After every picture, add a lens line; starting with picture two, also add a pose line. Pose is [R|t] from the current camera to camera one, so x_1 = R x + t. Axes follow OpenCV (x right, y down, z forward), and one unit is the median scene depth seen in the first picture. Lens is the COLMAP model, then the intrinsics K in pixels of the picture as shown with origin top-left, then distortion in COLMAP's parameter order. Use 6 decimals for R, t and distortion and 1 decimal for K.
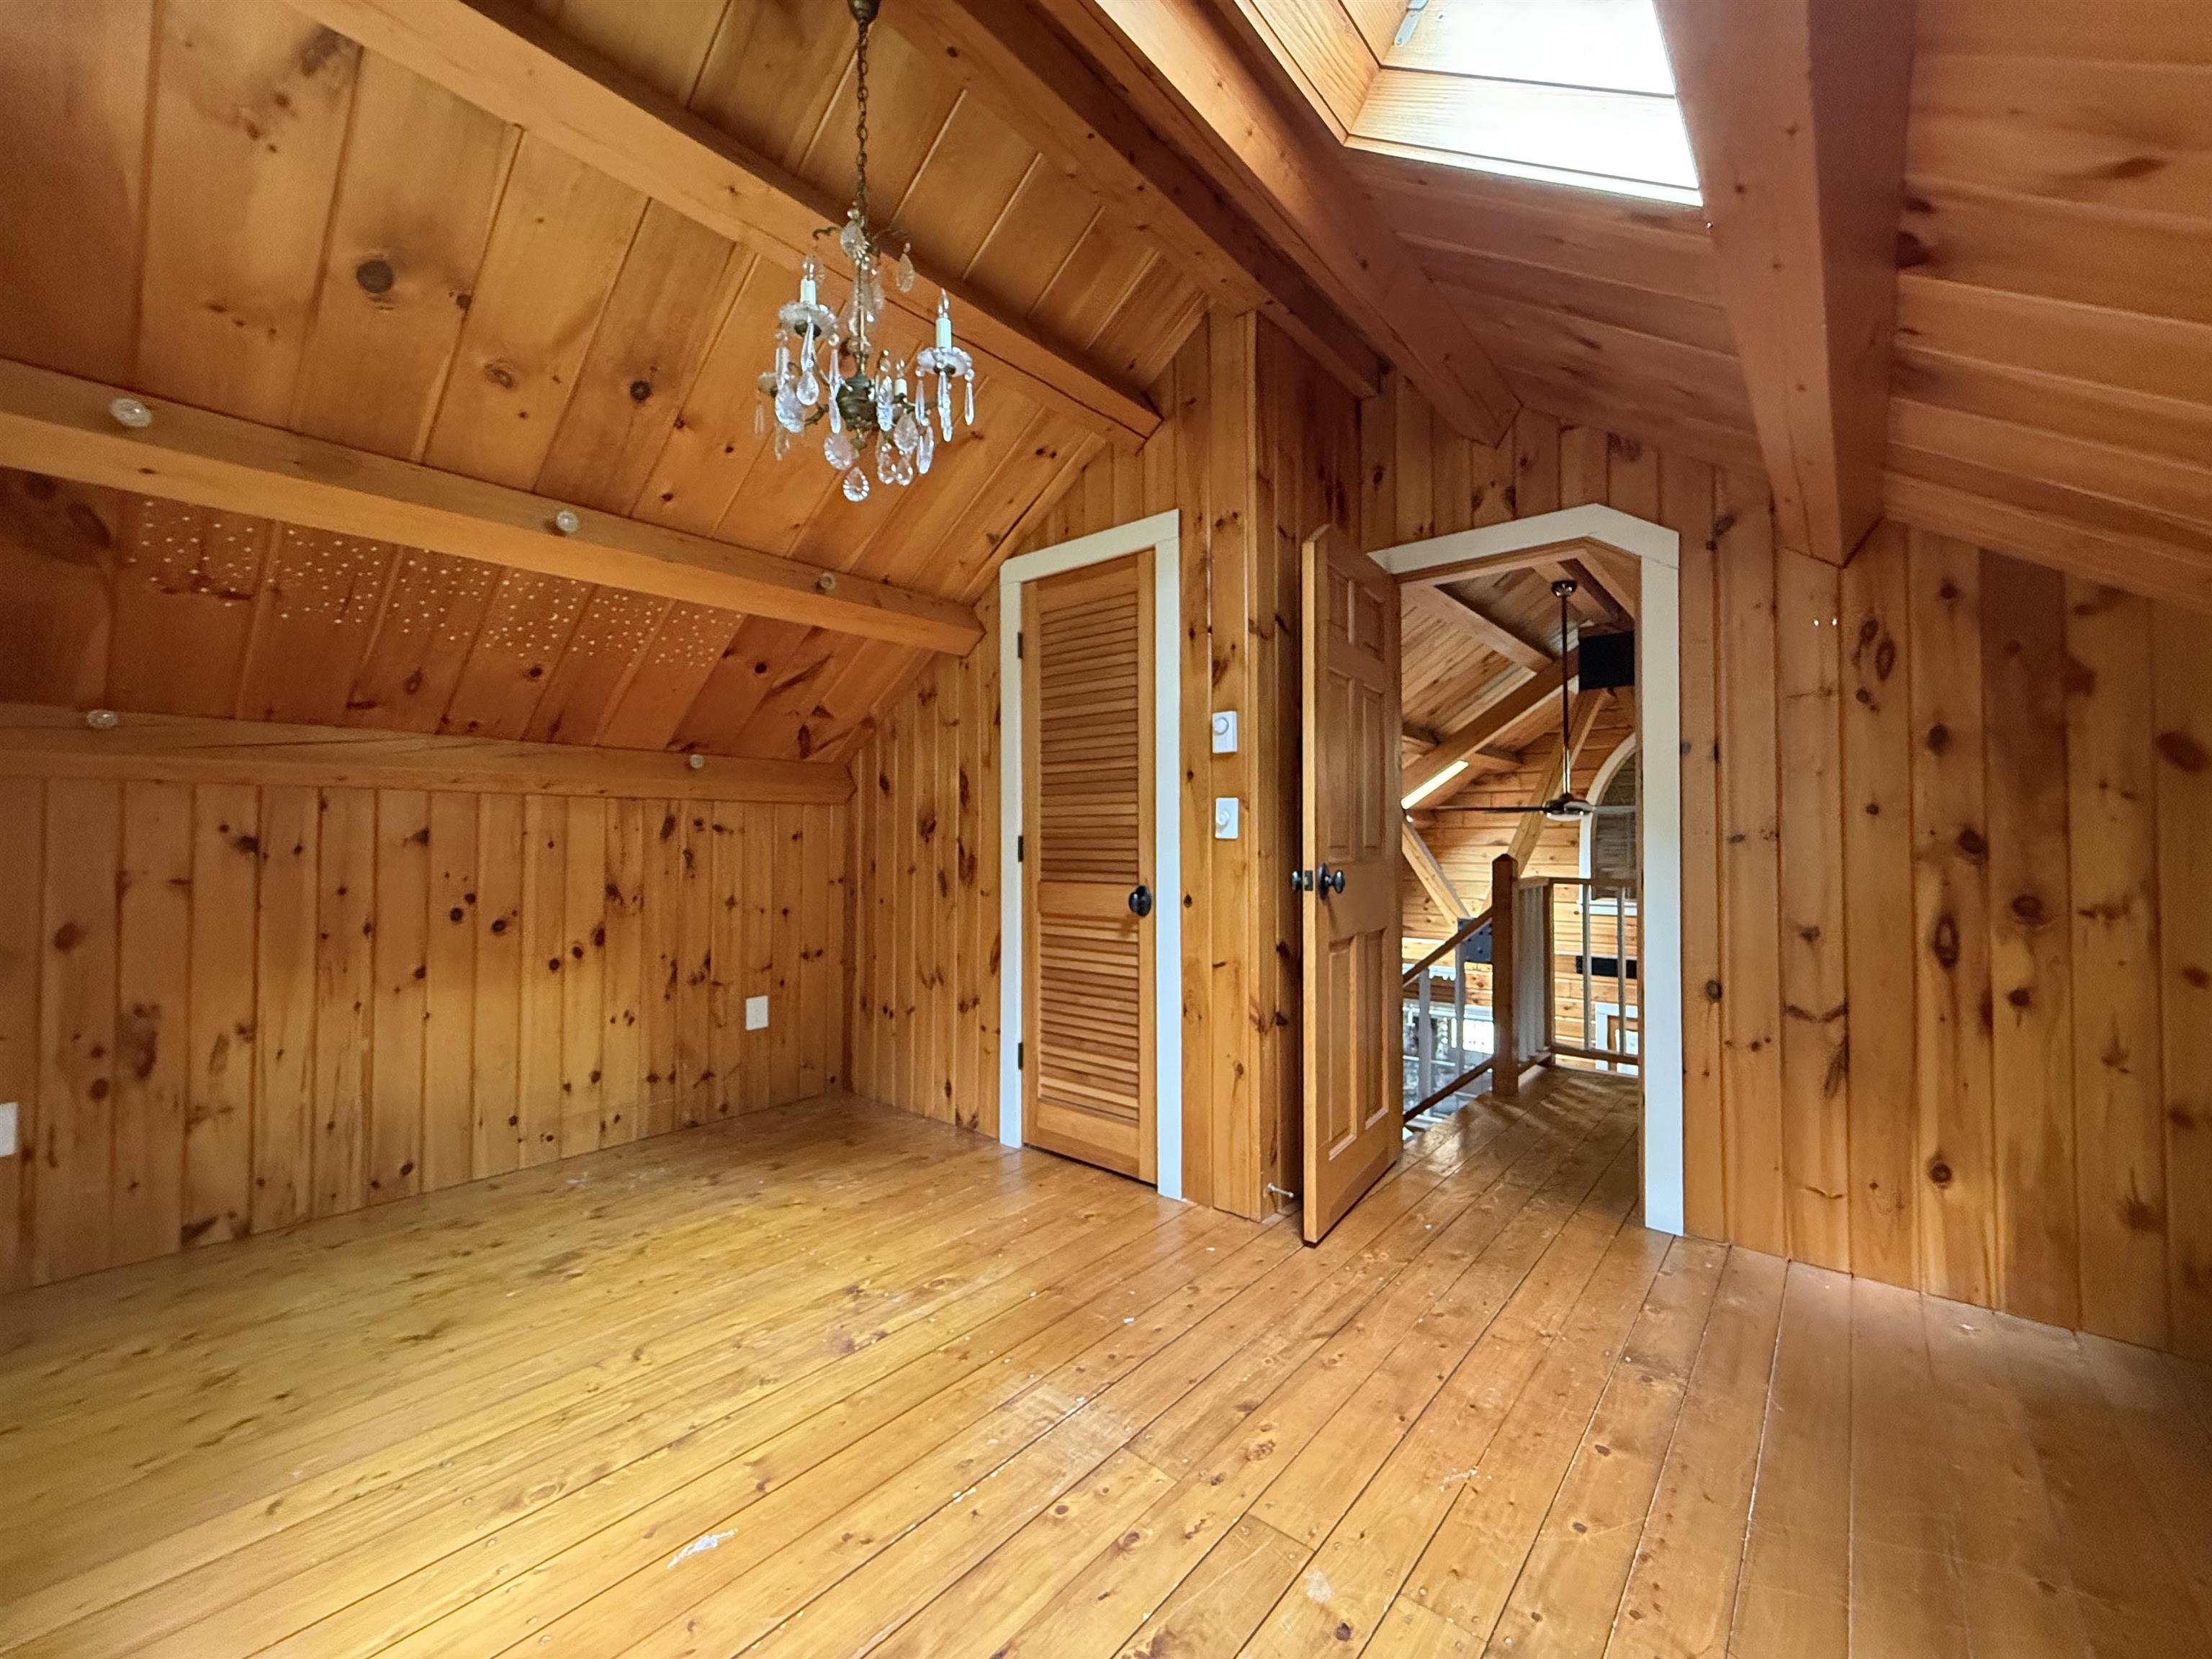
lens RADIAL K [[878.7, 0, 1107.3], [0, 878.7, 828.0], [0, 0, 1]] dist [-0.000130, -0.000260]
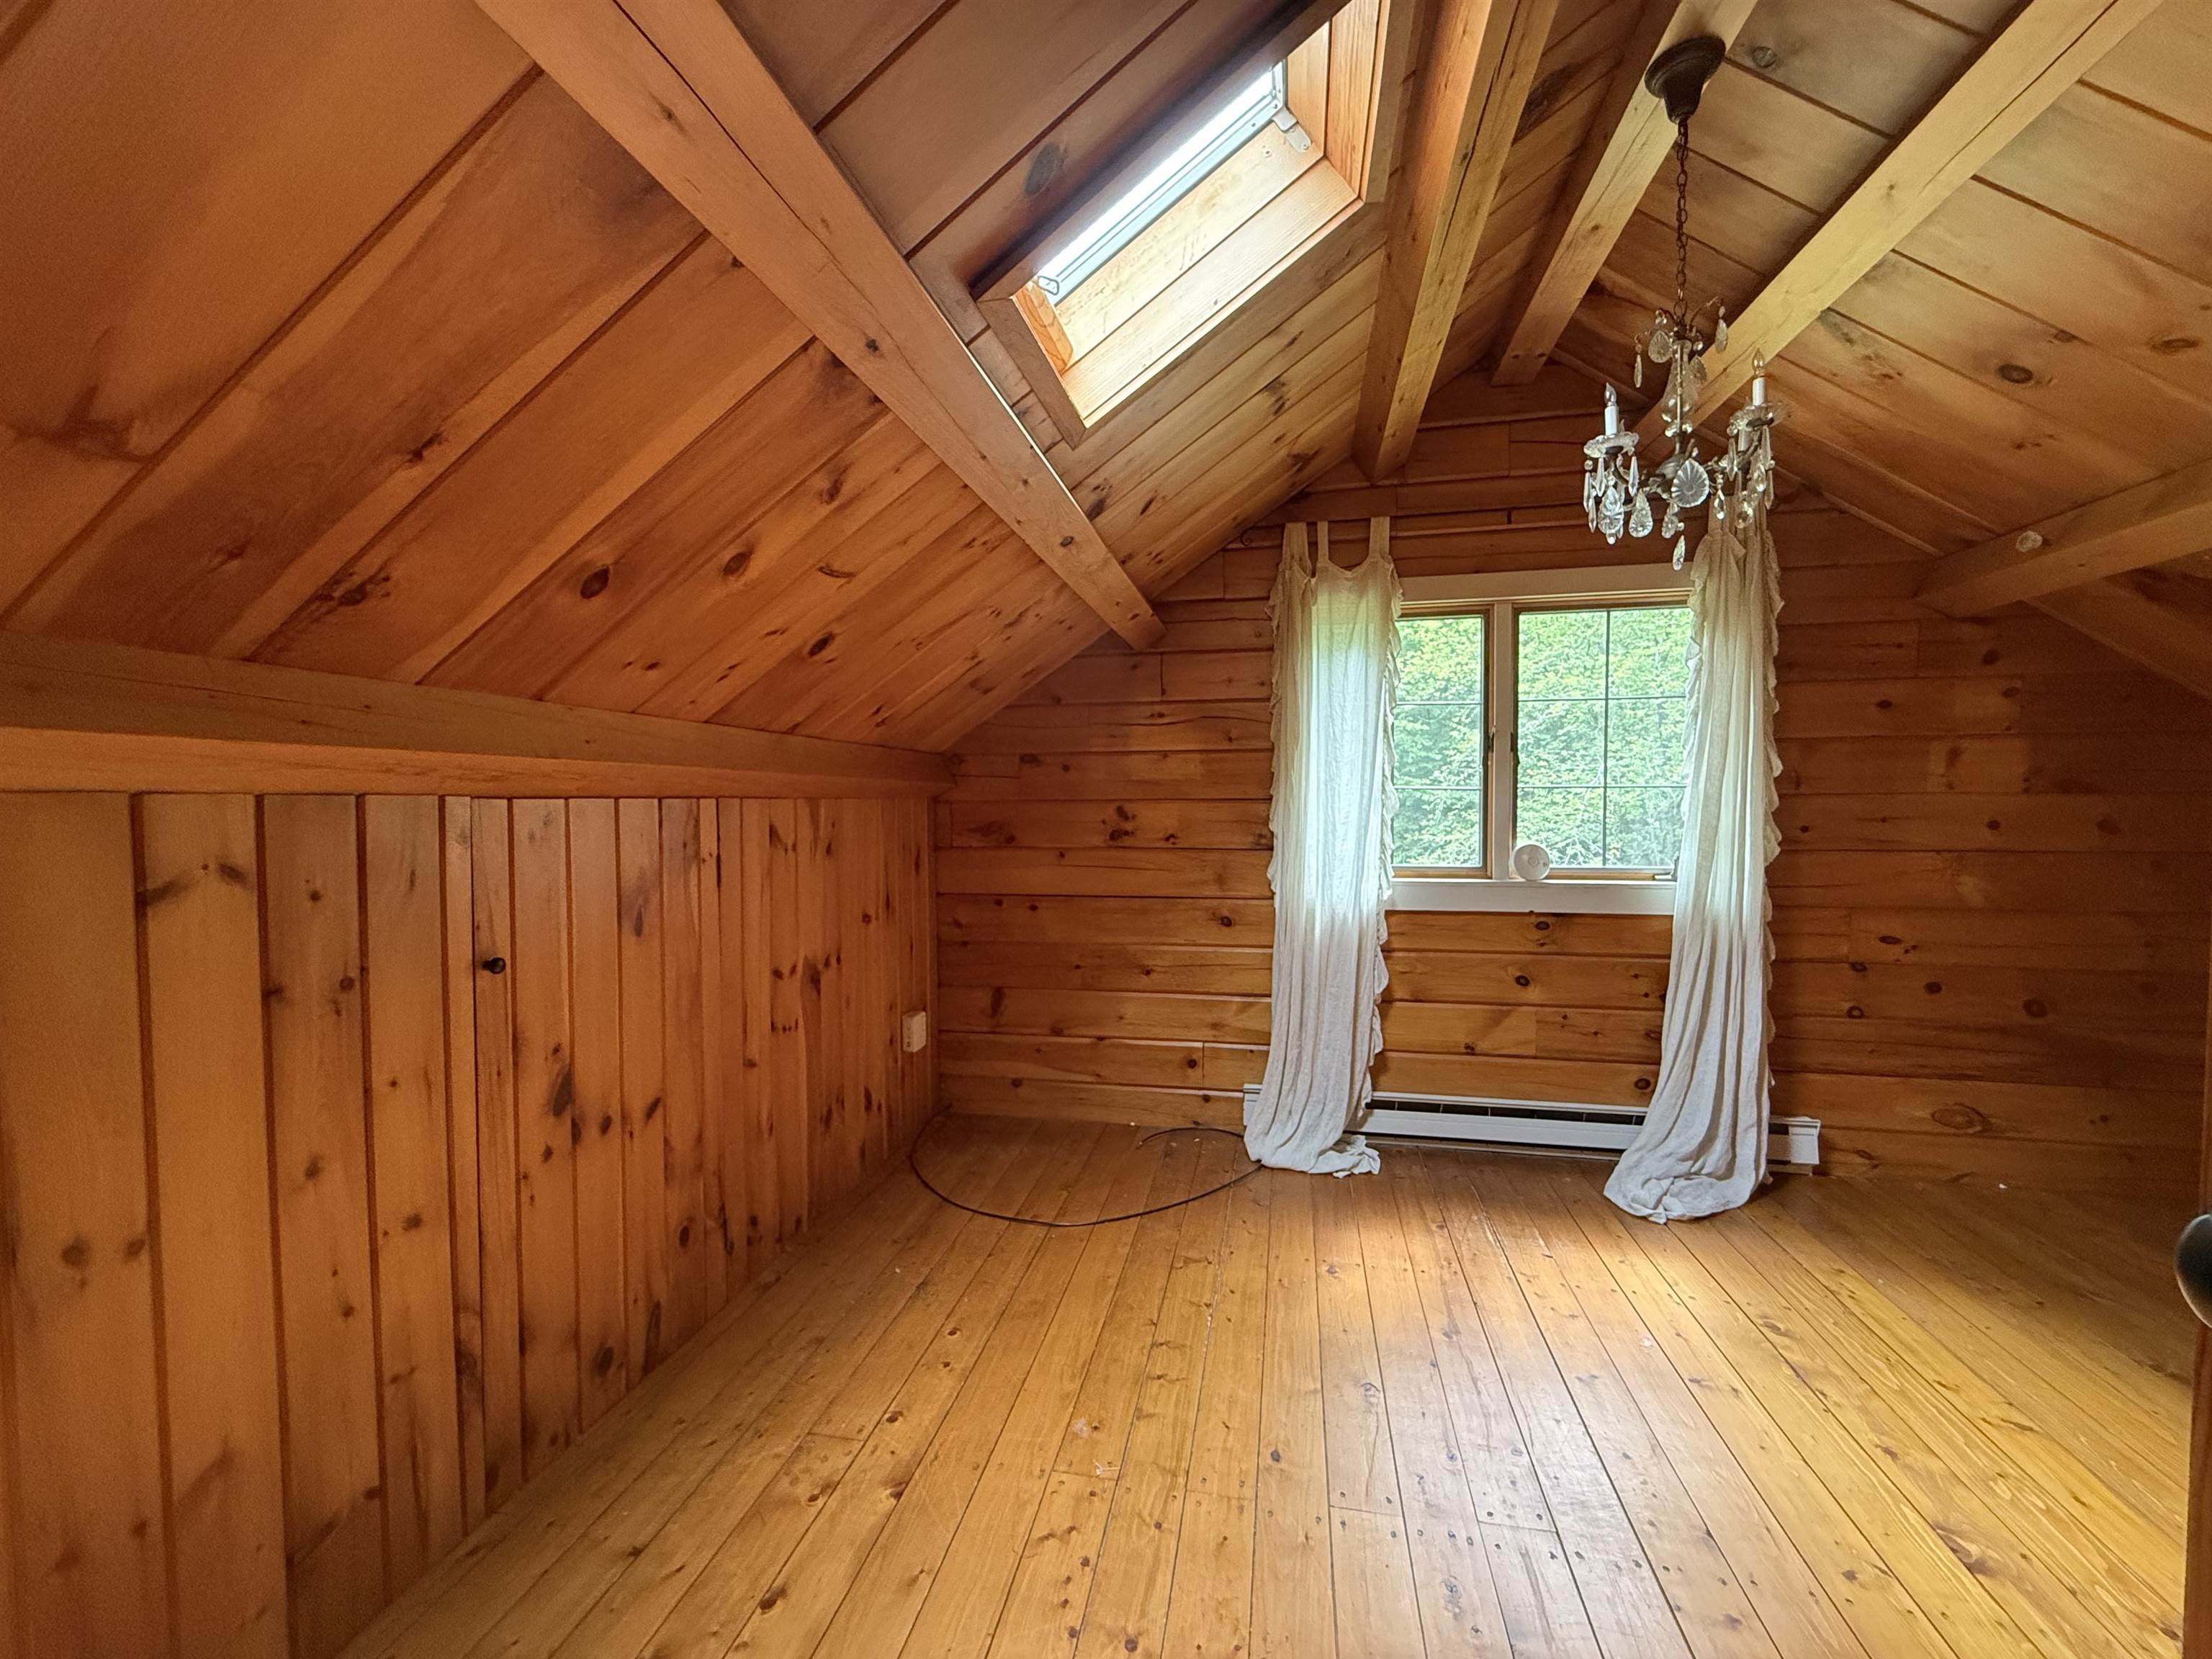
lens RADIAL K [[878.7, 0, 1107.5], [0, 878.7, 833.8], [0, 0, 1]] dist [-0.000130, -0.000260]
pose [[-0.877228, 0.020442, -0.479639, 0.817614], [0.007406, 0.999550, 0.029055, -0.060693], [0.480018, 0.021936, -0.876985, 1.492776]]
